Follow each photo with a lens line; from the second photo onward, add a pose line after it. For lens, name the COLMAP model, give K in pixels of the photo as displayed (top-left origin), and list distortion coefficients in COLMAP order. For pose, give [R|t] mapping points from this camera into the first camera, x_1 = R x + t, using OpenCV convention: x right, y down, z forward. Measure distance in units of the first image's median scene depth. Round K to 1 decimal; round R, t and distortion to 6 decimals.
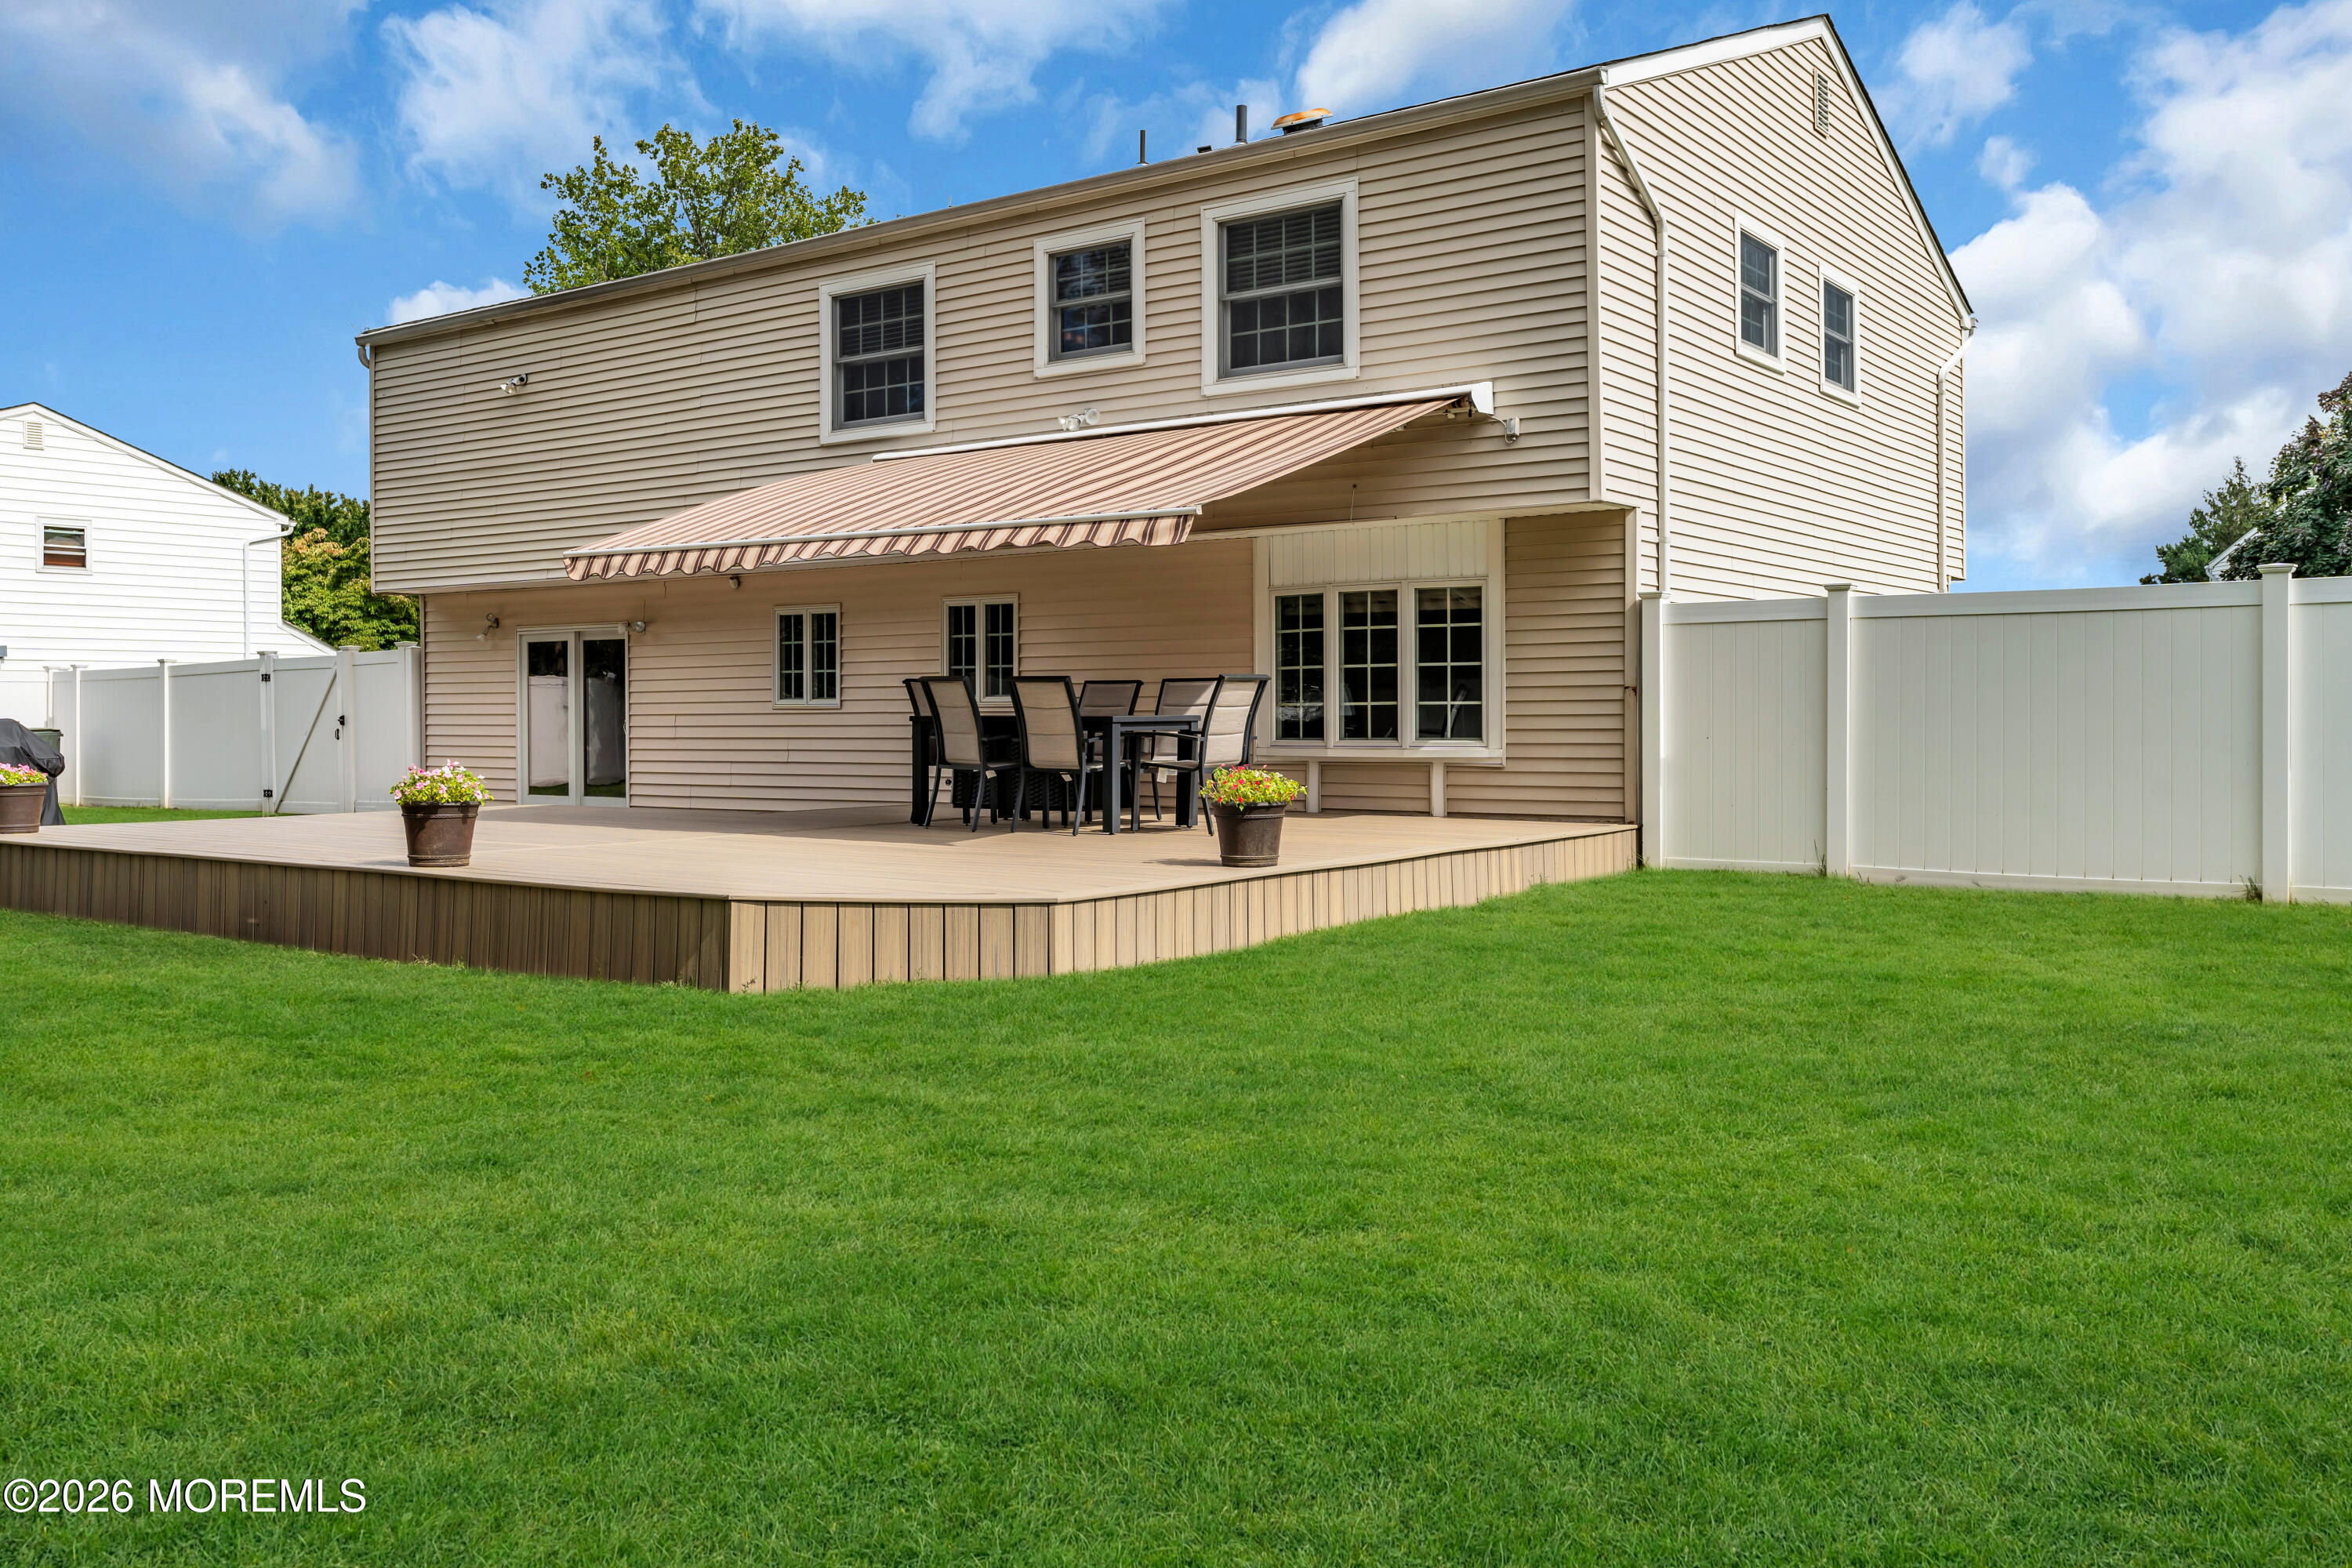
lens RADIAL K [[1926.8, 0, 1176.2], [0, 1926.8, 719.2], [0, 0, 1]] dist [0.019360, 0.000598]
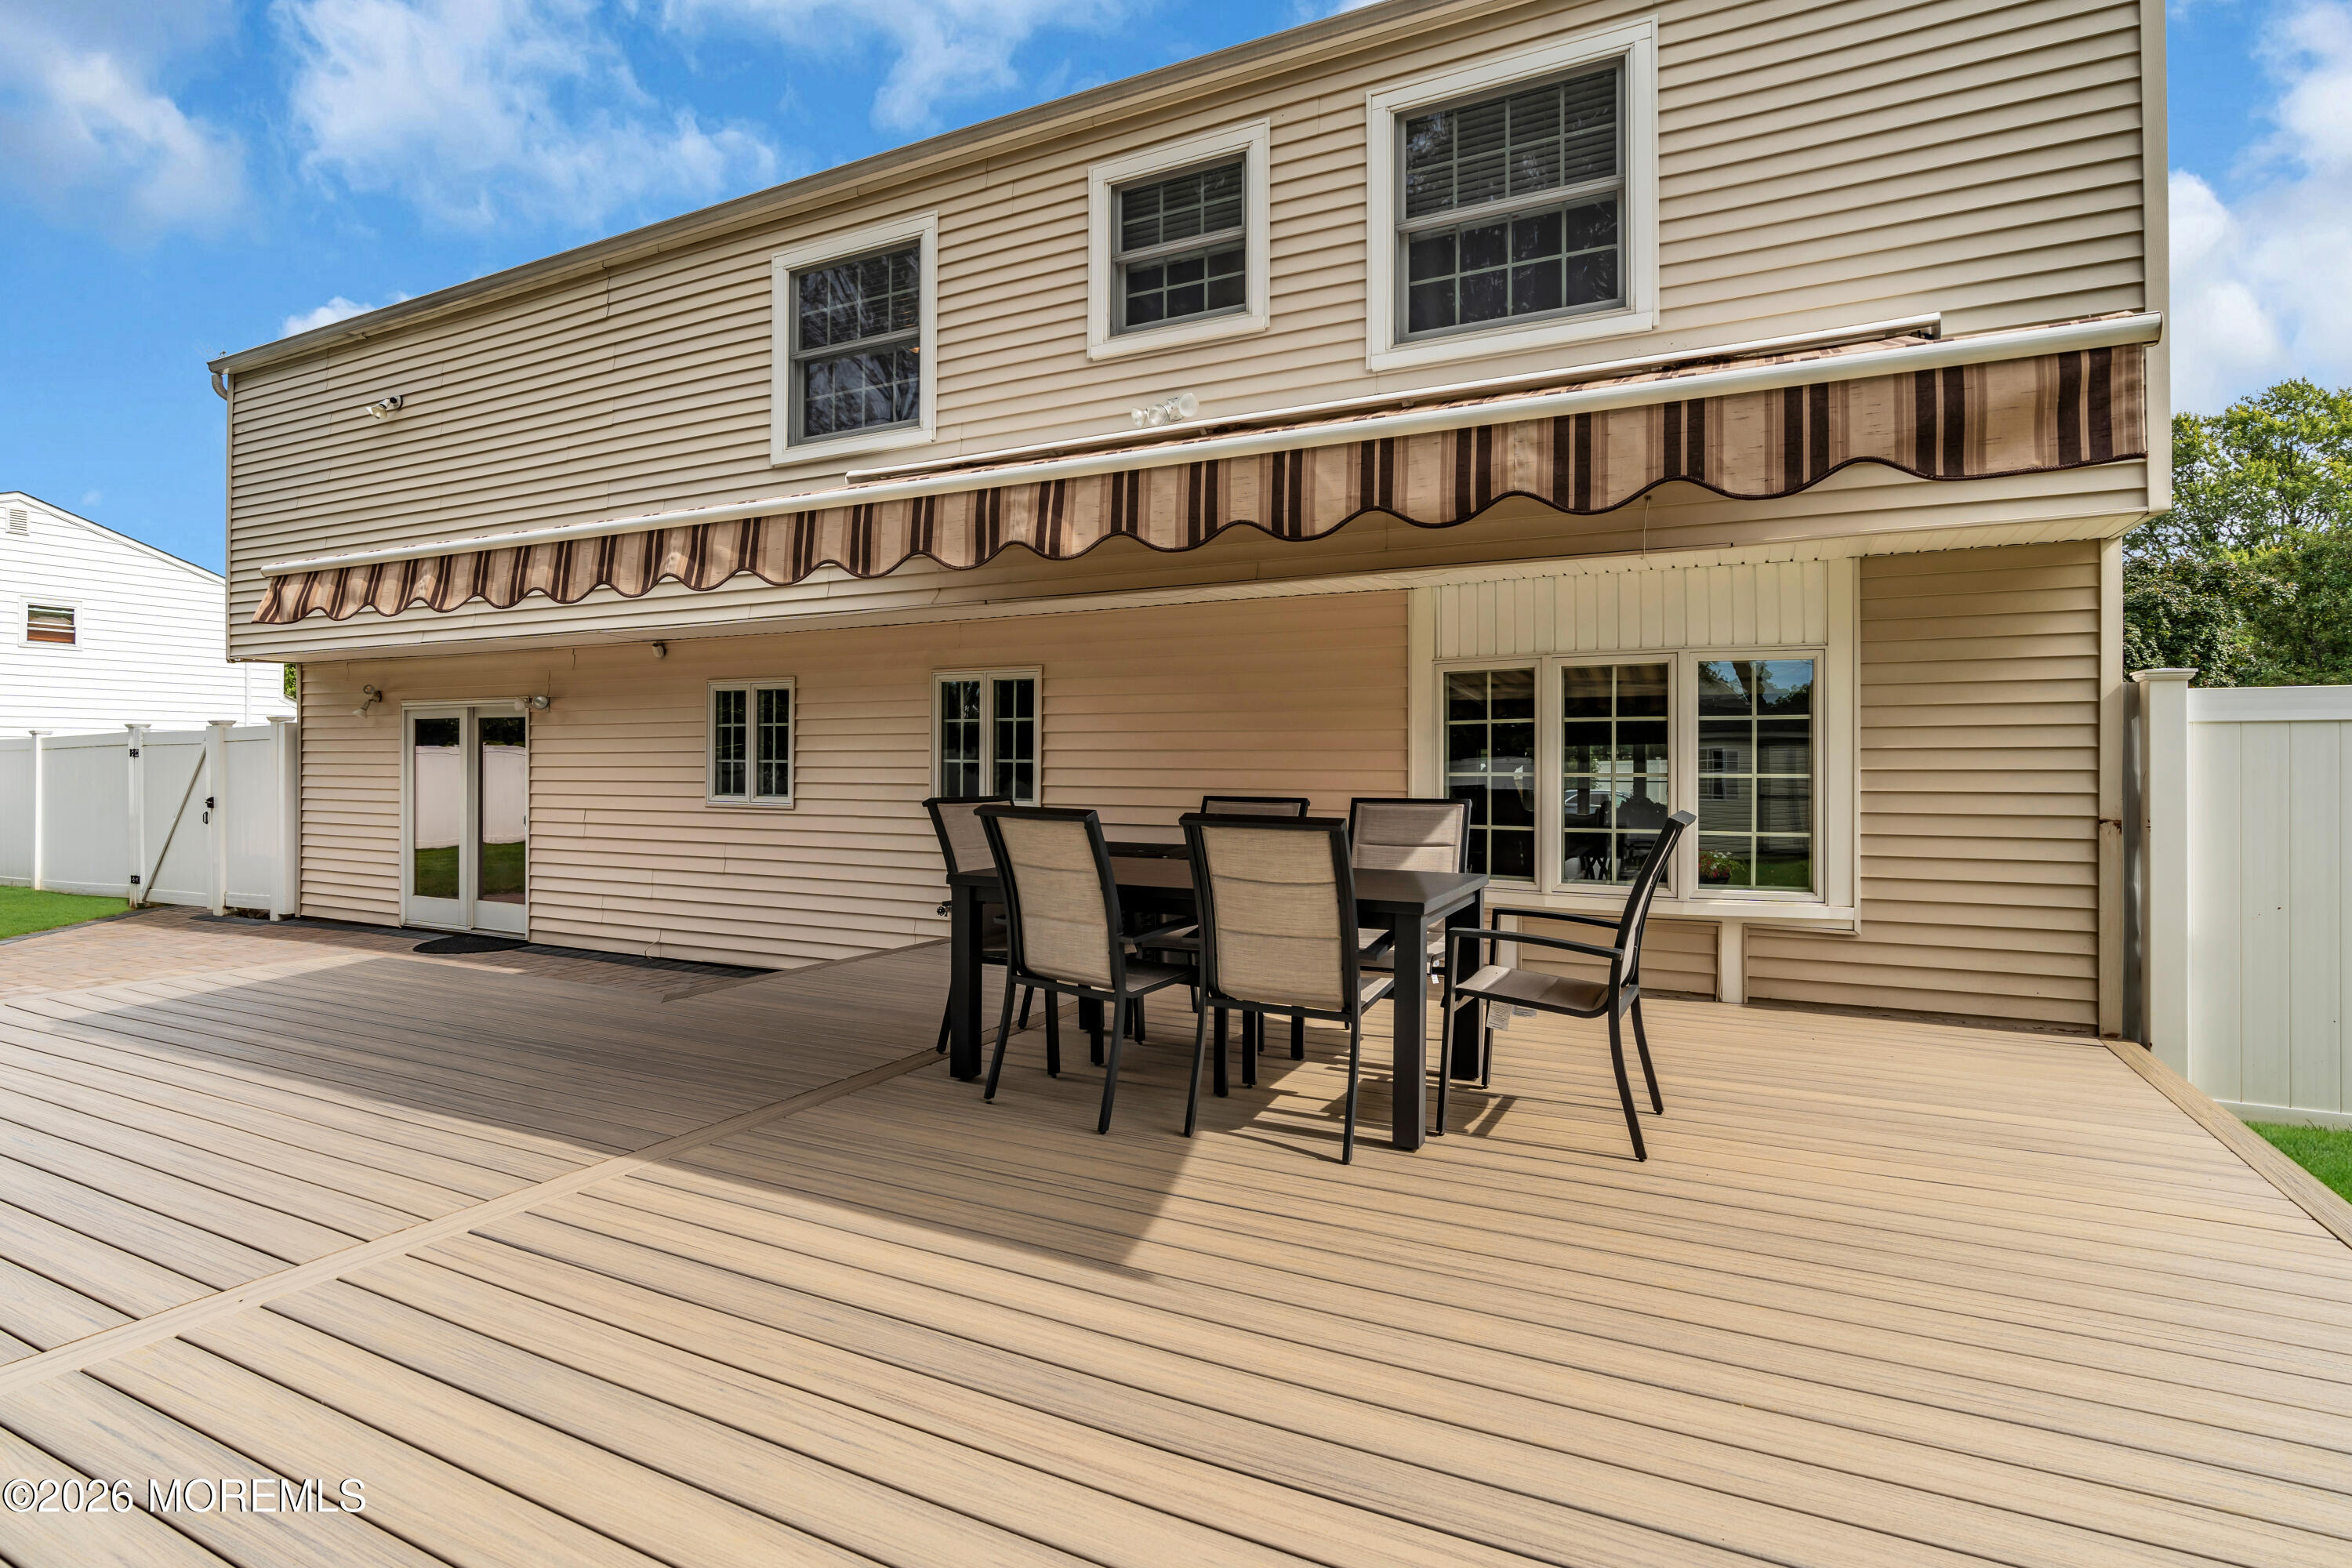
lens RADIAL K [[1147.4, 0, 1179.2], [0, 1147.4, 767.4], [0, 0, 1]] dist [-0.001535, -0.000213]
pose [[0.986343, 0.008578, 0.164480, -0.101694], [-0.008295, 0.999963, -0.002409, -0.024464], [-0.164494, 0.001012, 0.986378, 0.540720]]
